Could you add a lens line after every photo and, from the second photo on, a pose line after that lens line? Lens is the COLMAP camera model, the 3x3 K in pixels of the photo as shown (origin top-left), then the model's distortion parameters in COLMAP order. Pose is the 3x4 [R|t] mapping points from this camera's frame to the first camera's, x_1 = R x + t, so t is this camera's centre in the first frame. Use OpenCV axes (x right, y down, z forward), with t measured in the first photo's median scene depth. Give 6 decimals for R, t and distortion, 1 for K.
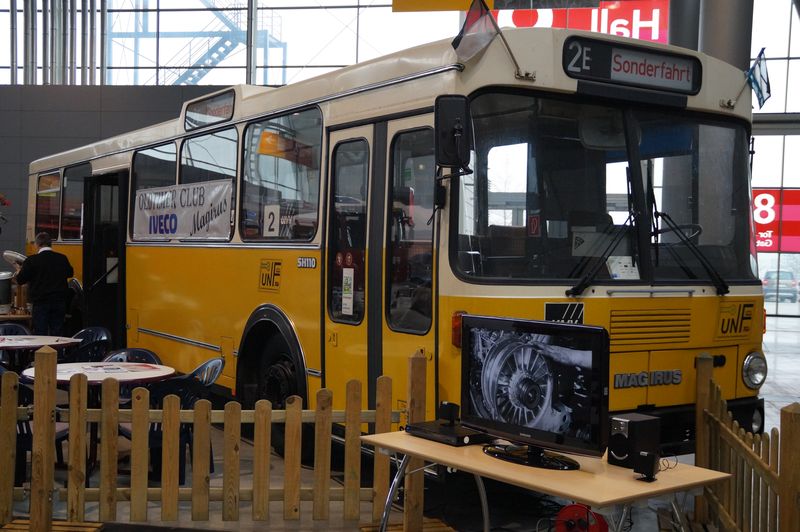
lens RADIAL K [[930.8, 0, 400.0], [0, 930.8, 266.0], [0, 0, 1]] dist [0.225374, 0.013730]
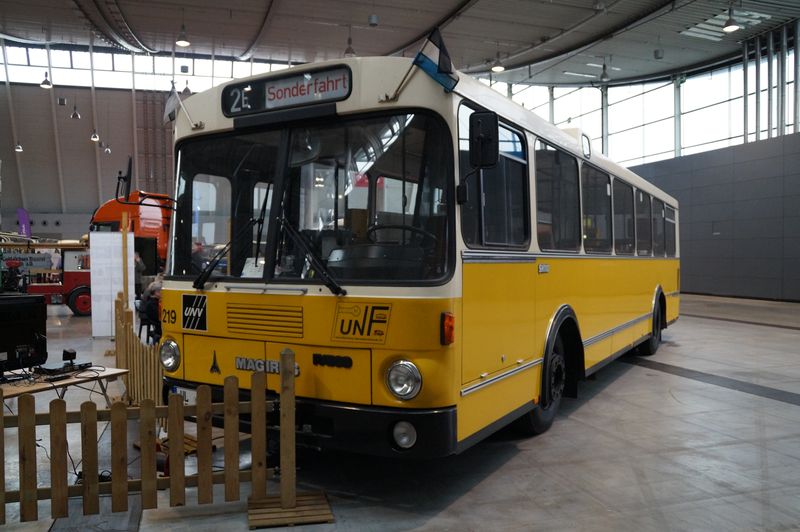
lens RADIAL K [[632.7, 0, 400.0], [0, 632.7, 266.0], [0, 0, 1]] dist [-0.006821, -0.002049]
pose [[0.438258, -0.011152, -0.898780, 0.990013], [-0.007451, 0.999844, -0.016040, 0.010695], [0.898818, 0.013726, 0.438107, 0.797776]]
